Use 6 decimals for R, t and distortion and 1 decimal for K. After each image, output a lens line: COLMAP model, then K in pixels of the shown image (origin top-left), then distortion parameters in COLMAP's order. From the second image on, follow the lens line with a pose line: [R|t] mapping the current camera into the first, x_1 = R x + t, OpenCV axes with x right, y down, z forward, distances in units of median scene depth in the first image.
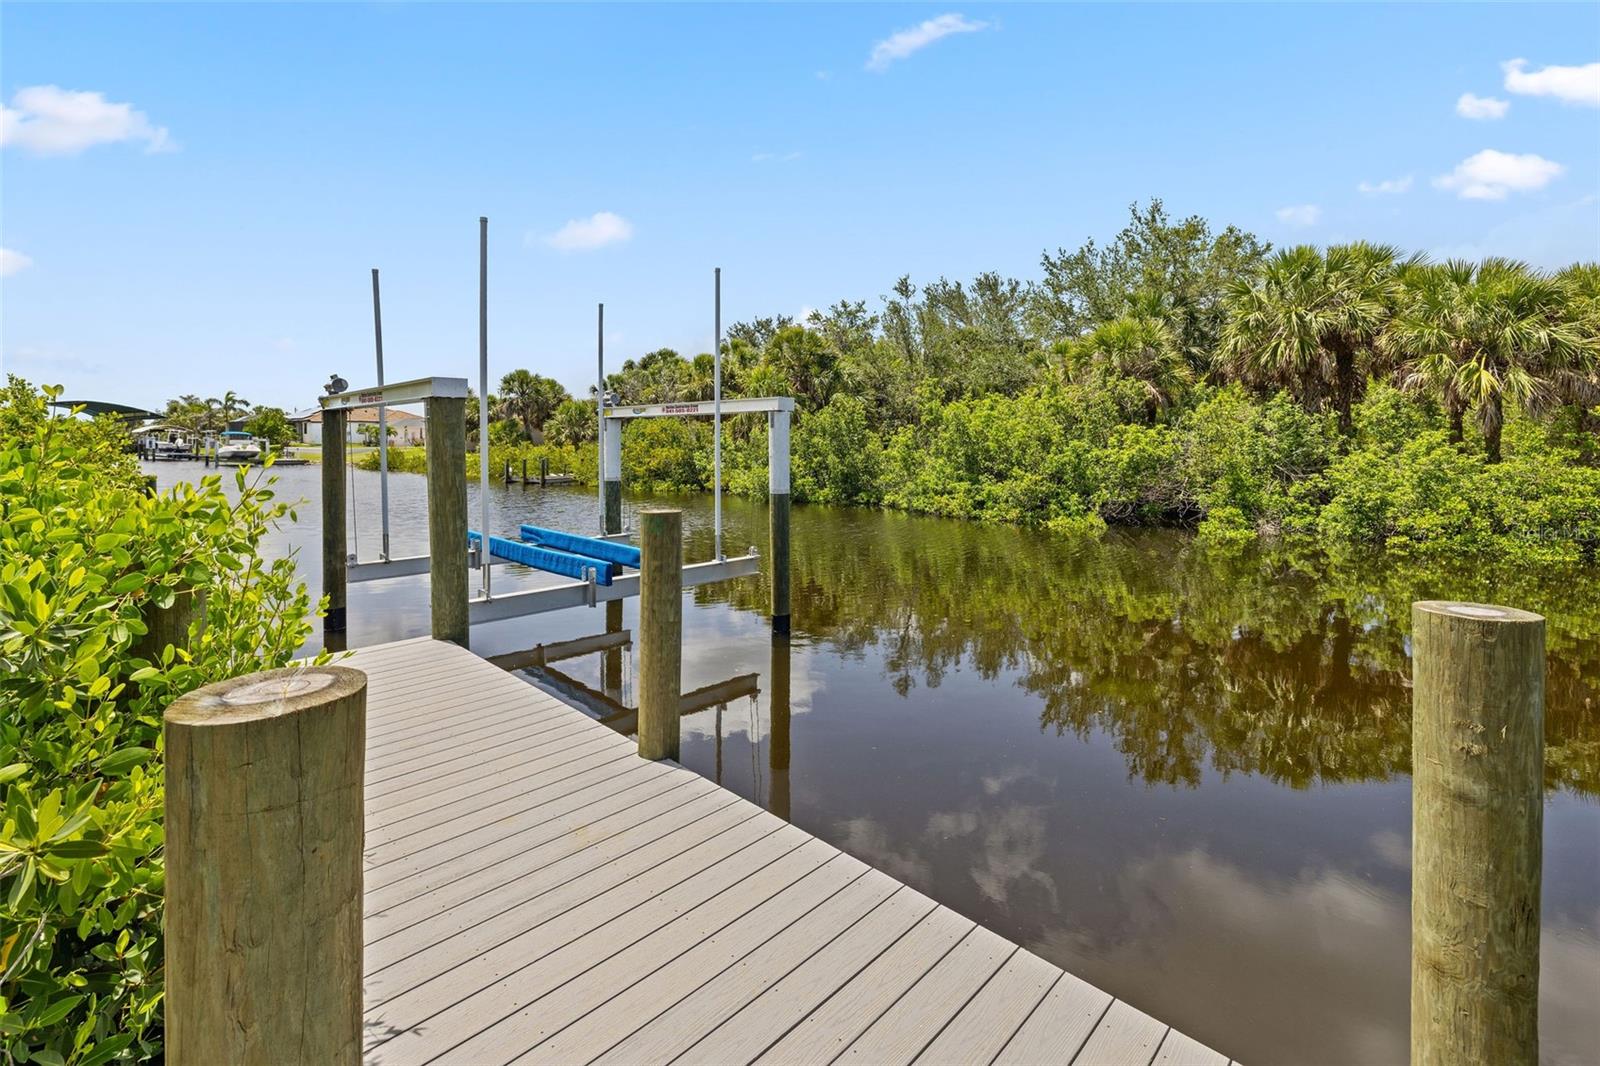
lens RADIAL K [[682.6, 0, 794.4], [0, 682.6, 463.5], [0, 0, 1]] dist [-0.001794, -0.001464]
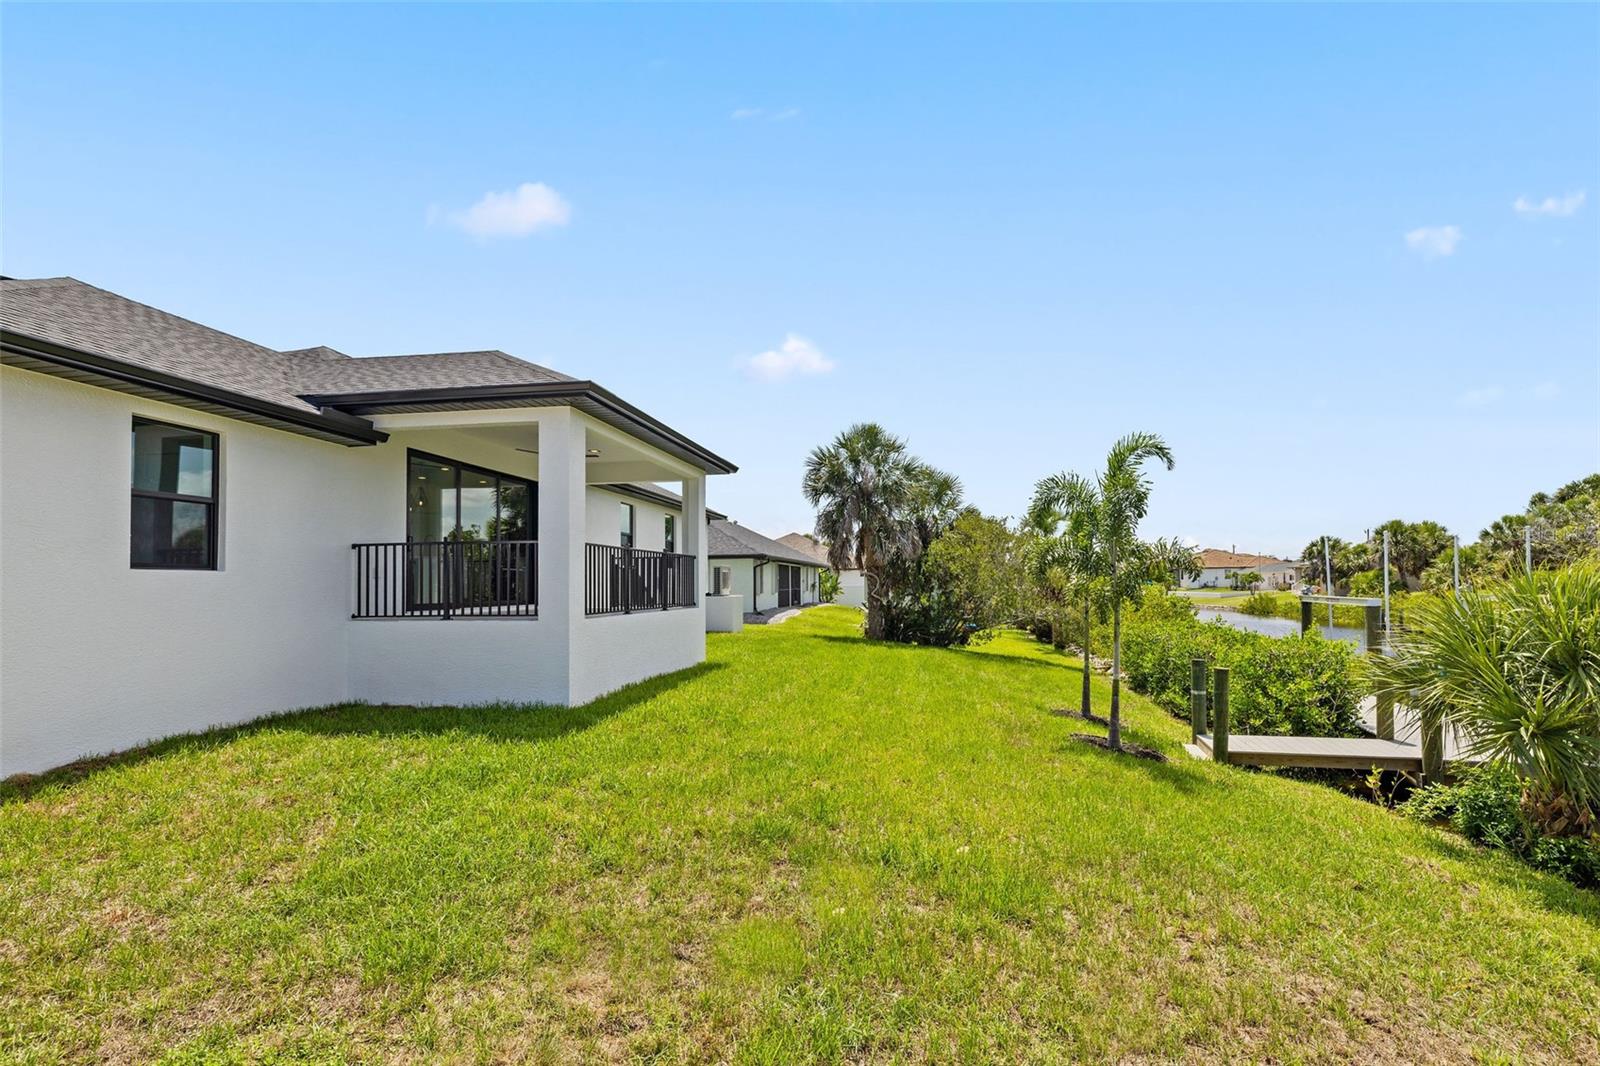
lens RADIAL K [[682.6, 0, 880.7], [0, 682.6, 593.6], [0, 0, 1]] dist [-0.001794, -0.001464]
pose [[0.518186, -0.006374, -0.855244, 0.073925], [-0.005305, 0.999929, -0.010667, -0.011750], [0.855251, 0.010065, 0.518116, -0.189655]]
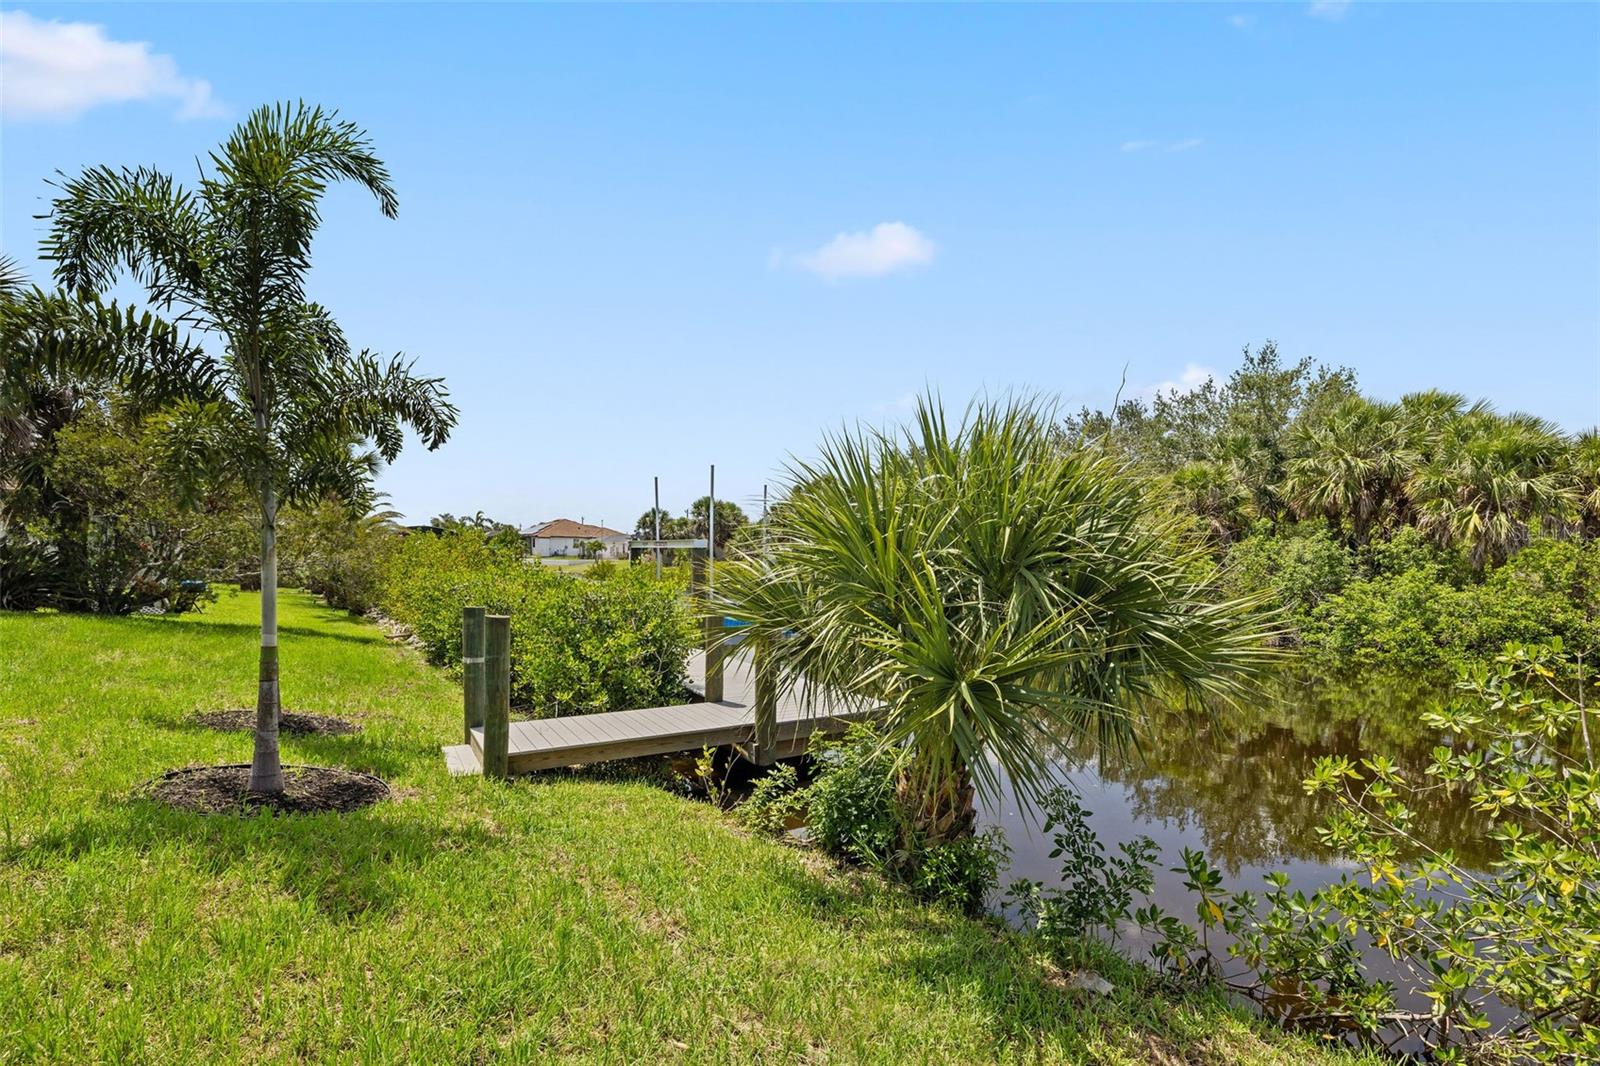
lens RADIAL K [[682.6, 0, 781.6], [0, 682.6, 573.1], [0, 0, 1]] dist [-0.001794, -0.001464]
pose [[0.964861, 0.016434, -0.262248, 0.035188], [-0.018423, 0.999817, -0.005129, -0.001101], [0.262115, 0.009780, 0.964987, -0.107186]]
